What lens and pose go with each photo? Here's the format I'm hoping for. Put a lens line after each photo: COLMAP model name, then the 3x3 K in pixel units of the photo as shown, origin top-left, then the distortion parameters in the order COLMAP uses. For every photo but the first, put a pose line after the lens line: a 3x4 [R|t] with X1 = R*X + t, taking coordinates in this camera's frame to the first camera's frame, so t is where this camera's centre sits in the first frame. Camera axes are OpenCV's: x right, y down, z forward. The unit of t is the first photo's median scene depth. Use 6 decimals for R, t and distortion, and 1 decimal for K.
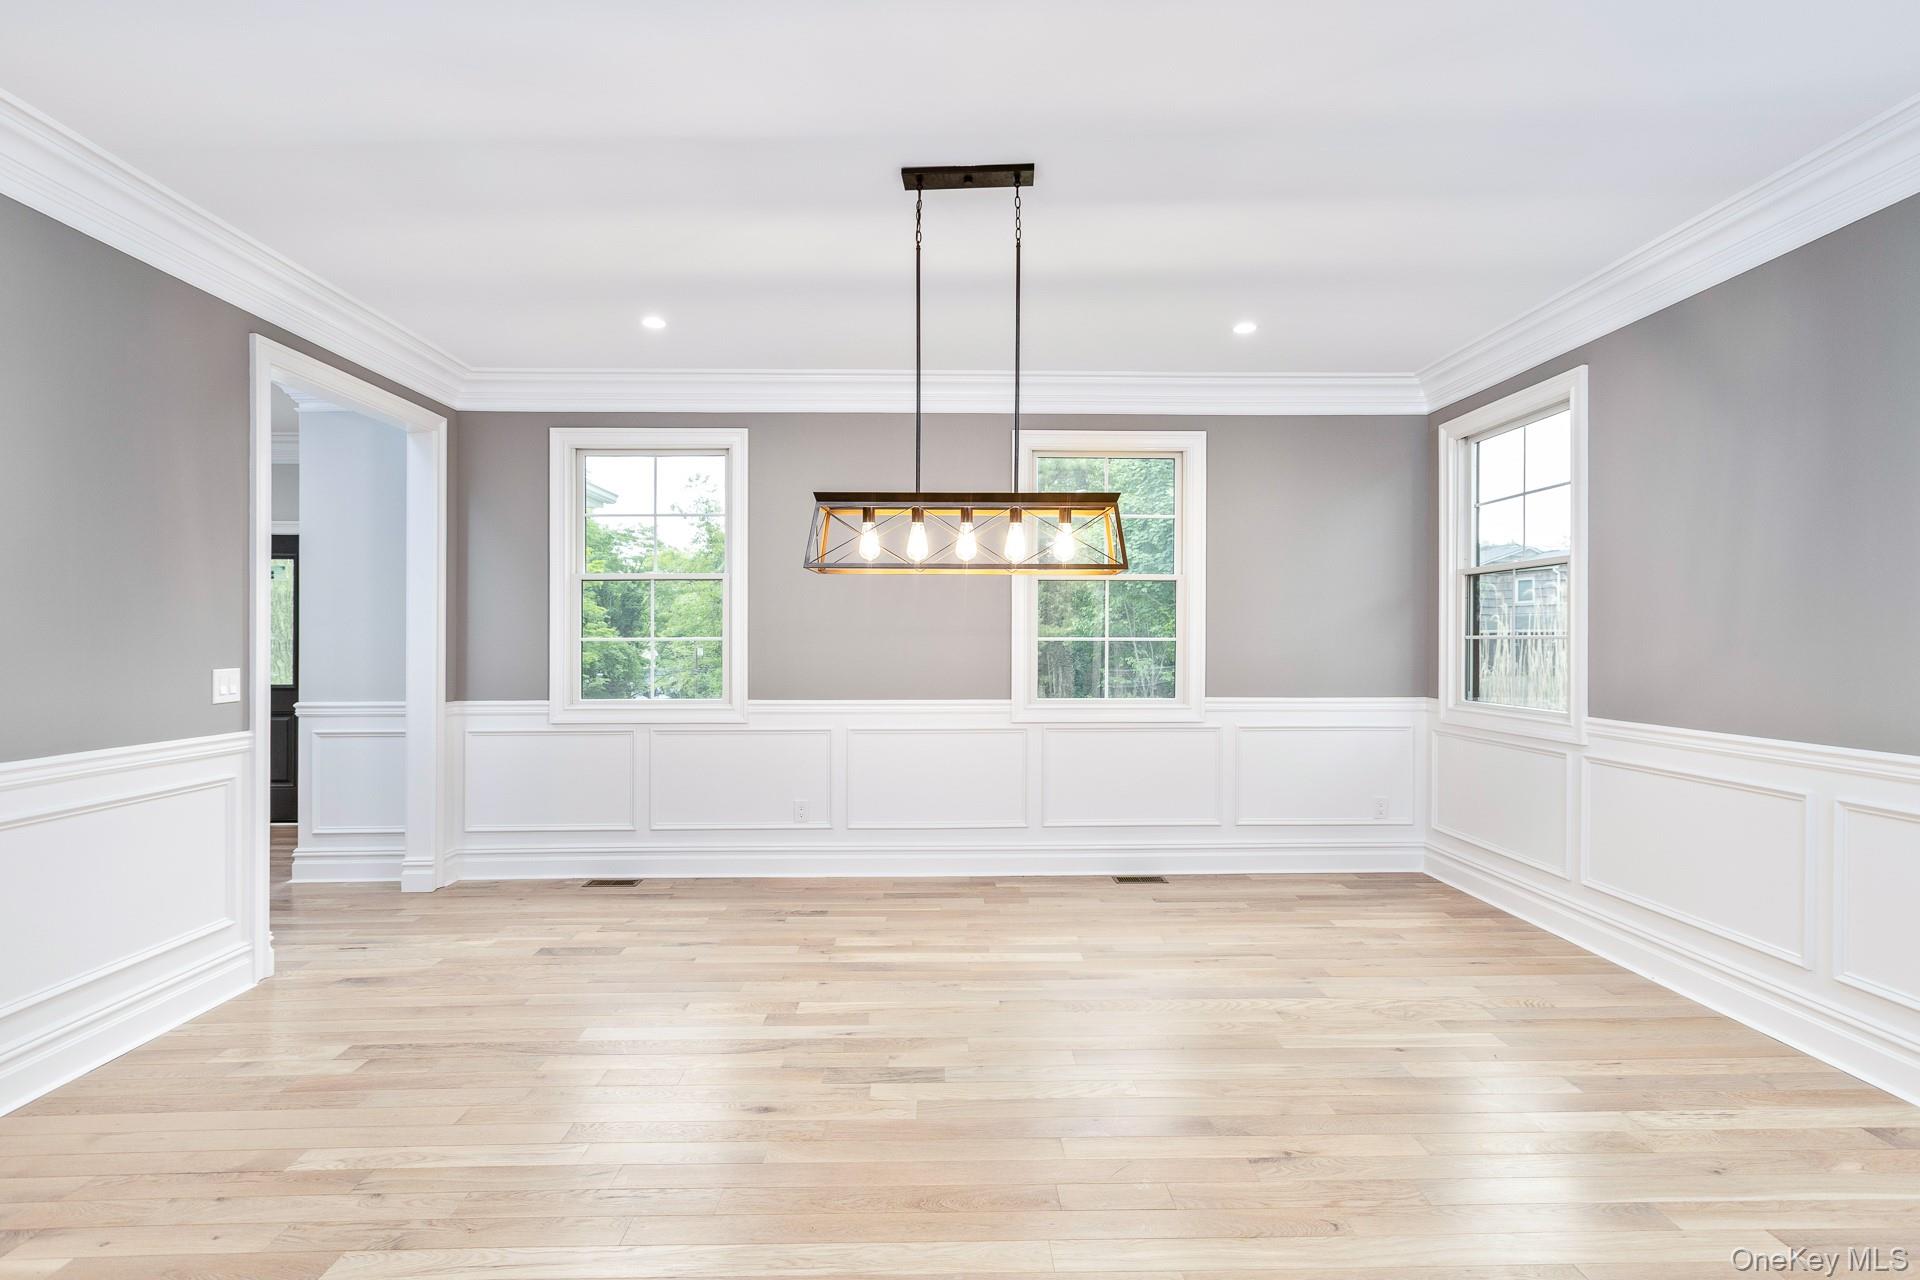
lens RADIAL K [[887.4, 0, 966.9], [0, 887.4, 631.1], [0, 0, 1]] dist [0.001396, 0.000159]
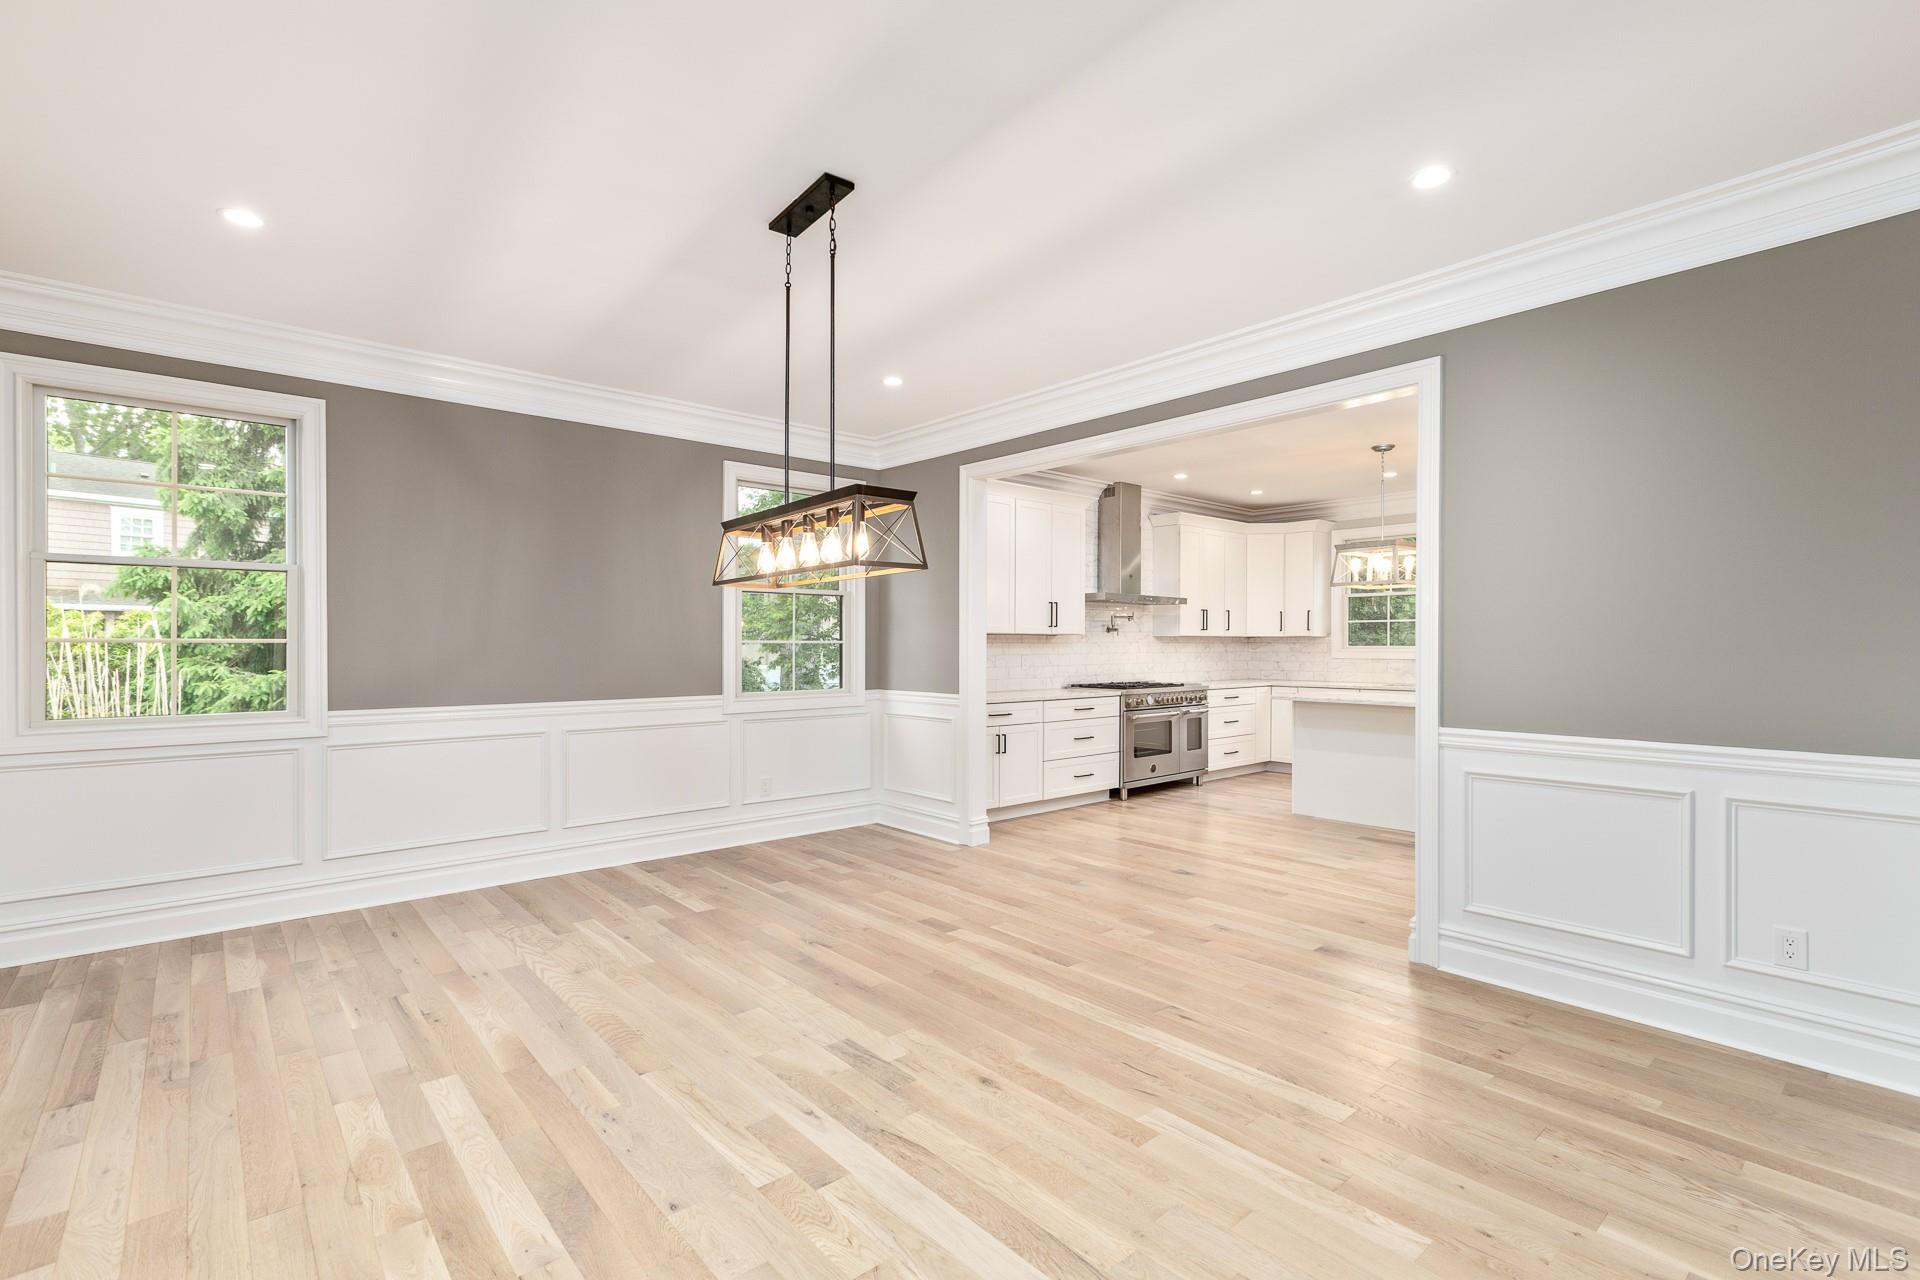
lens RADIAL K [[887.4, 0, 966.9], [0, 887.4, 631.1], [0, 0, 1]] dist [0.001396, 0.000159]
pose [[-0.634116, 0.011530, 0.773152, -0.748355], [-0.007009, 0.999762, -0.020657, 0.025347], [-0.773206, -0.018518, -0.633884, 1.234416]]
